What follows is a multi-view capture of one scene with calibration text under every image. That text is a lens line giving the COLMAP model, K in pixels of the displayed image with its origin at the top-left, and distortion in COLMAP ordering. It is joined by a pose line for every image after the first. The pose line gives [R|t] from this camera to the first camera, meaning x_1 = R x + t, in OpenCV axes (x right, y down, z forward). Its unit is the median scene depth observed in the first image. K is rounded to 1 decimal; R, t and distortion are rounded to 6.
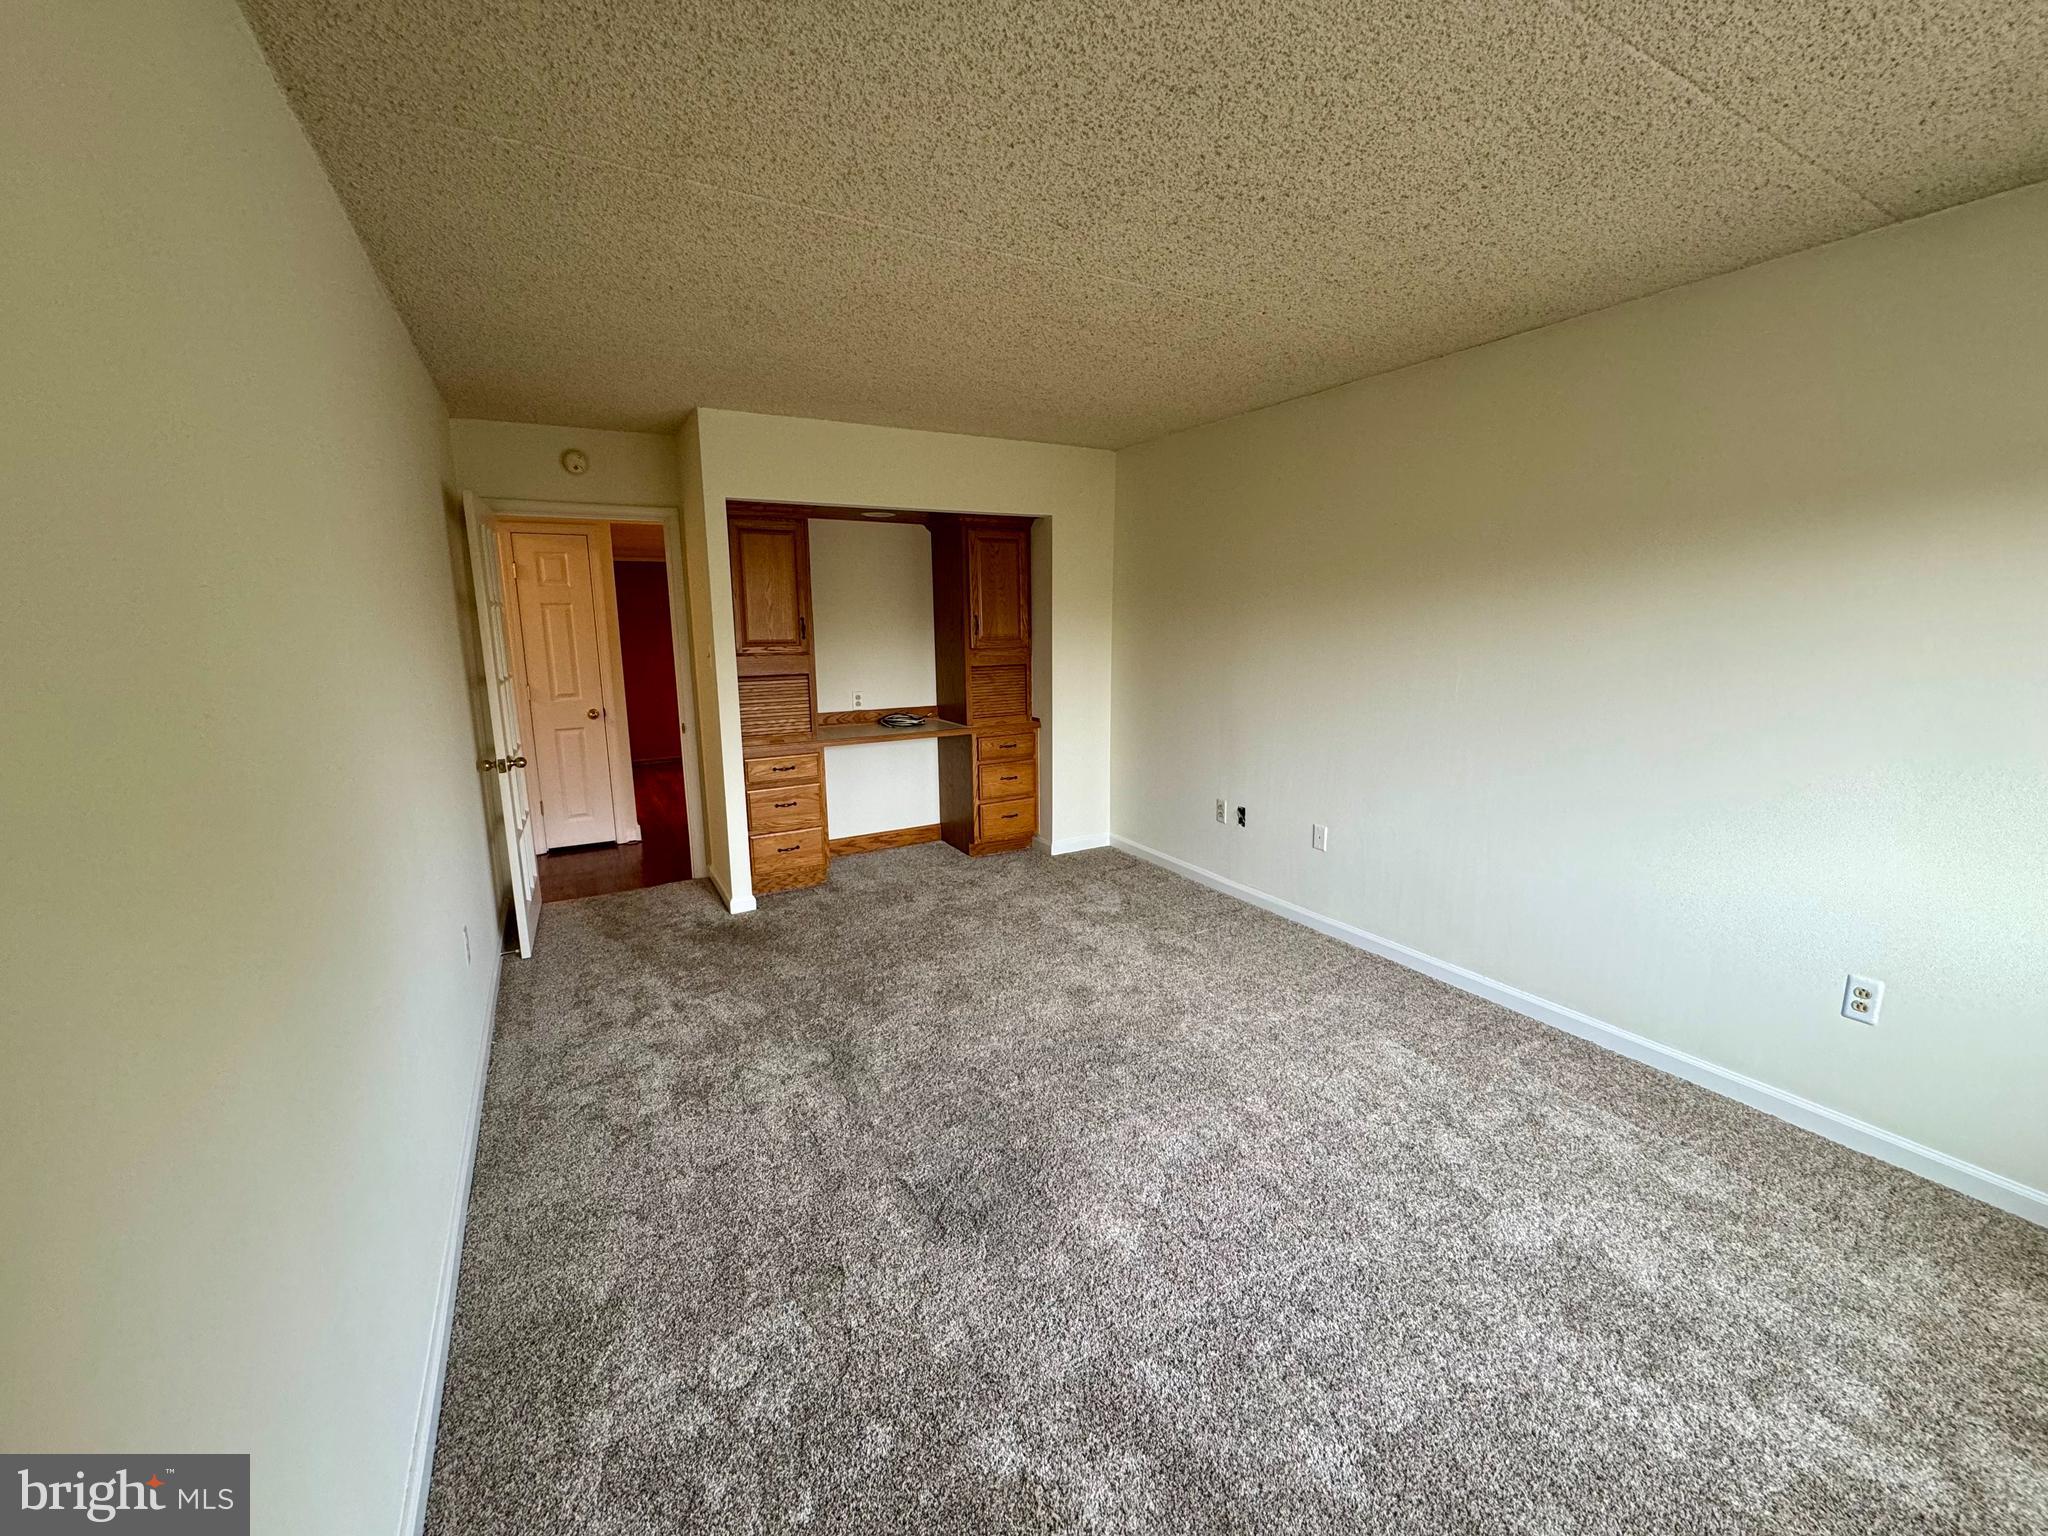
lens RADIAL K [[819.3, 0, 1024.1], [0, 819.3, 761.7], [0, 0, 1]] dist [0.000135, 0.000064]
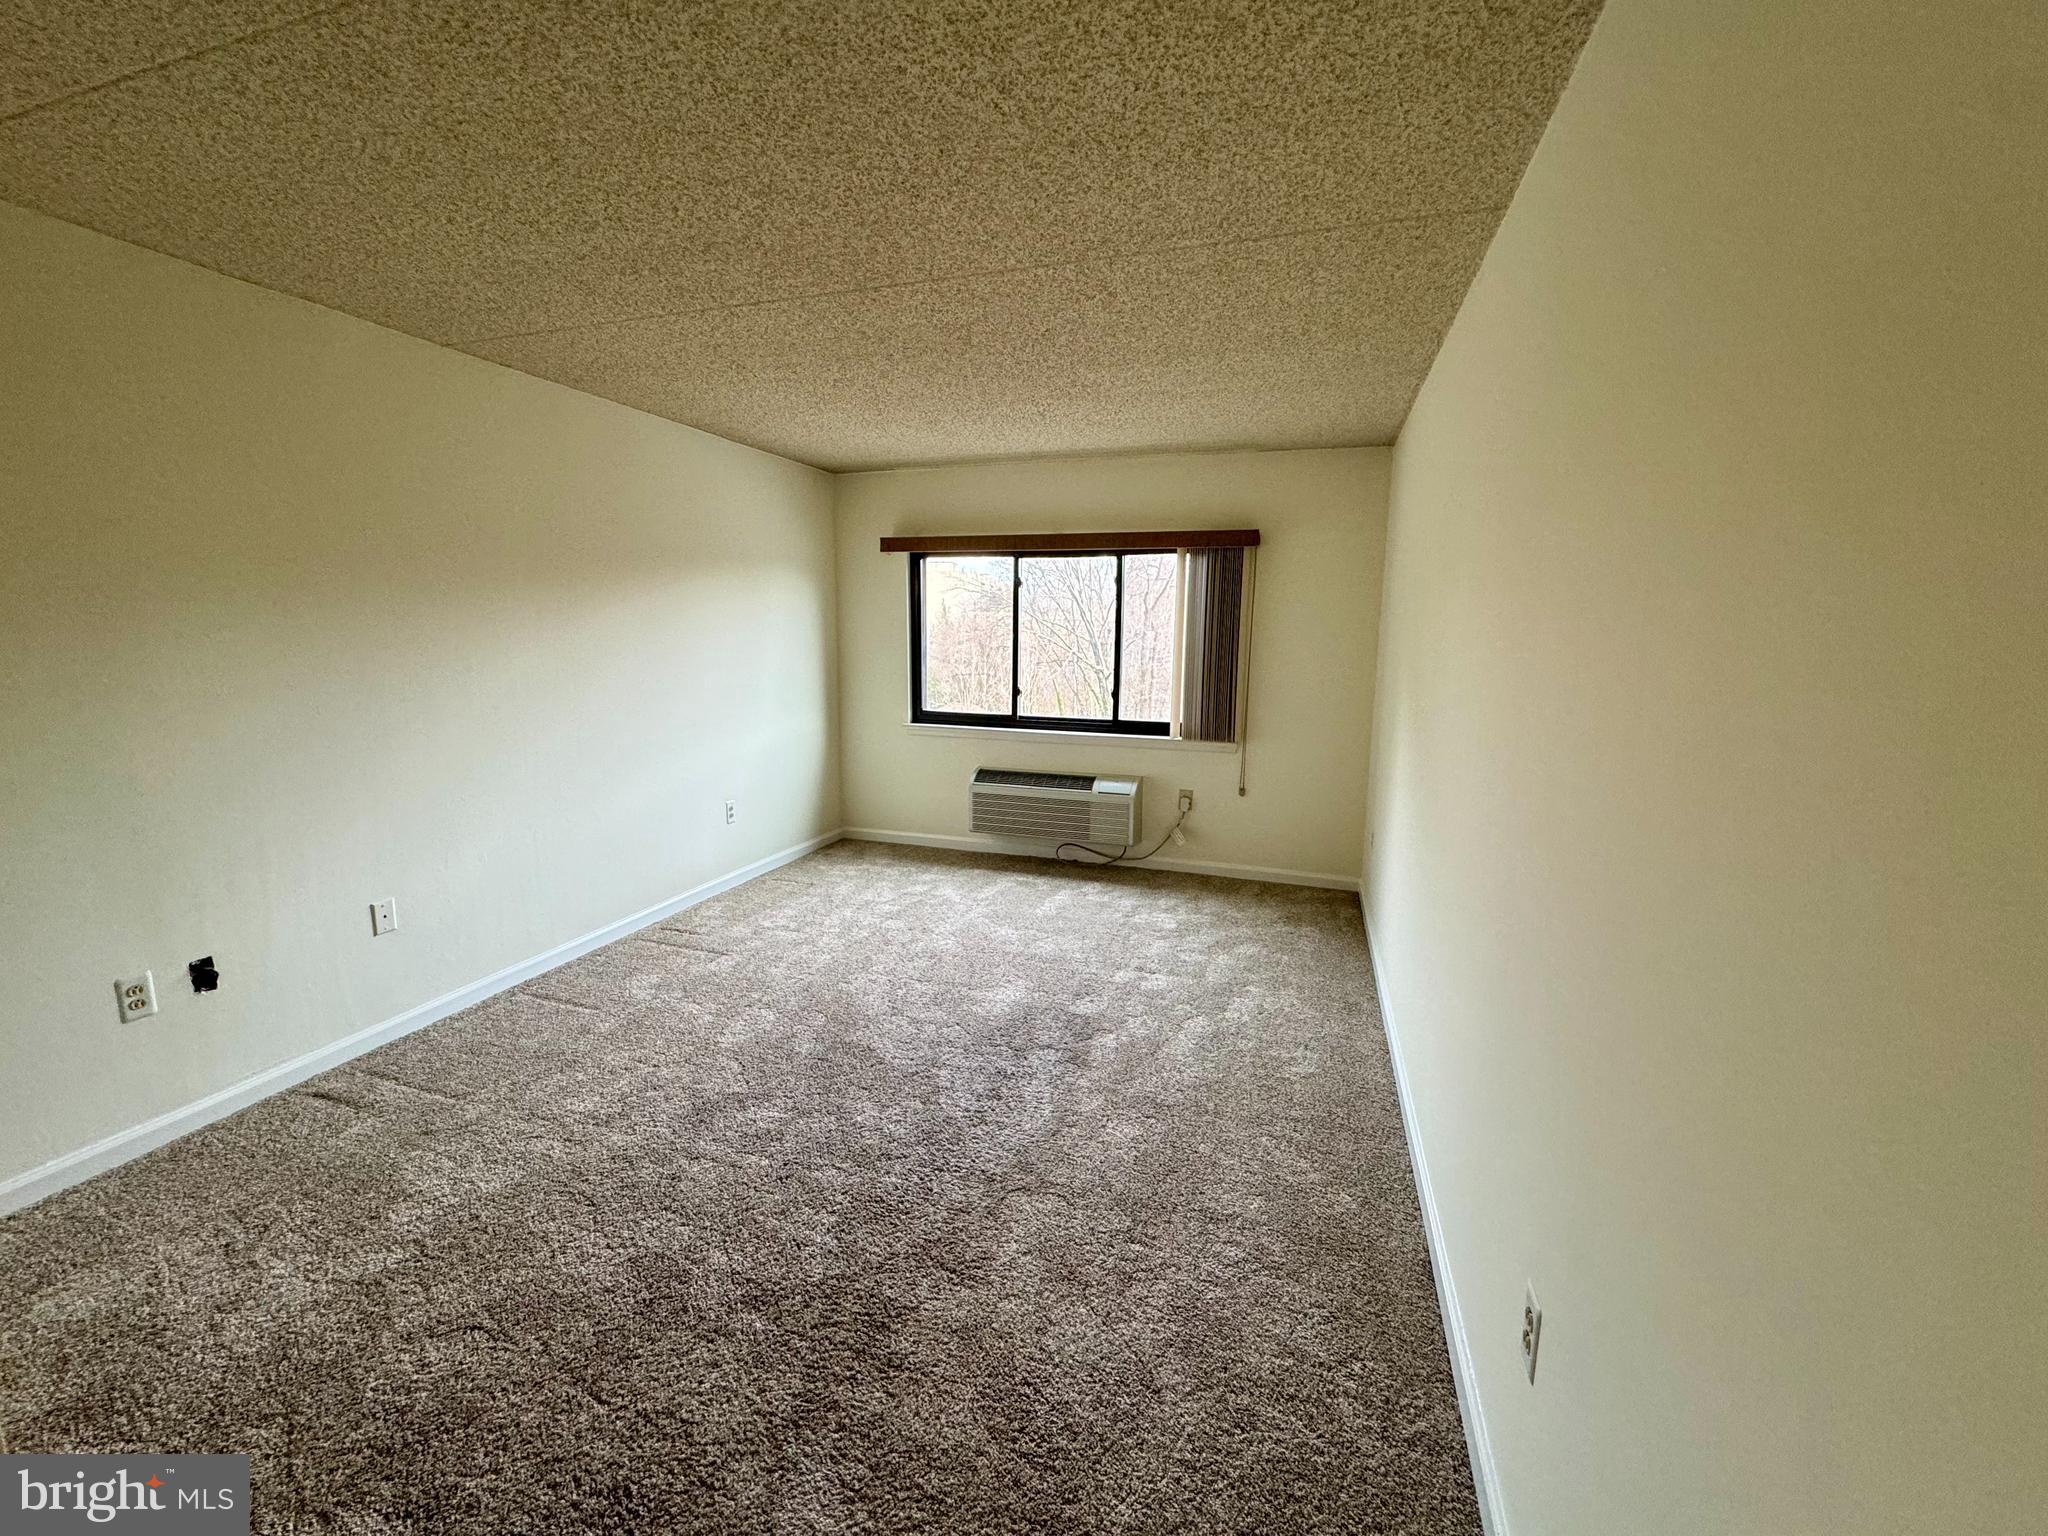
lens RADIAL K [[819.3, 0, 1024.1], [0, 819.3, 761.7], [0, 0, 1]] dist [0.000135, 0.000064]
pose [[-0.659005, -0.129816, 0.740851, -0.482412], [0.127449, 0.951476, 0.280091, -0.152243], [-0.741262, 0.279002, -0.610482, 0.873095]]
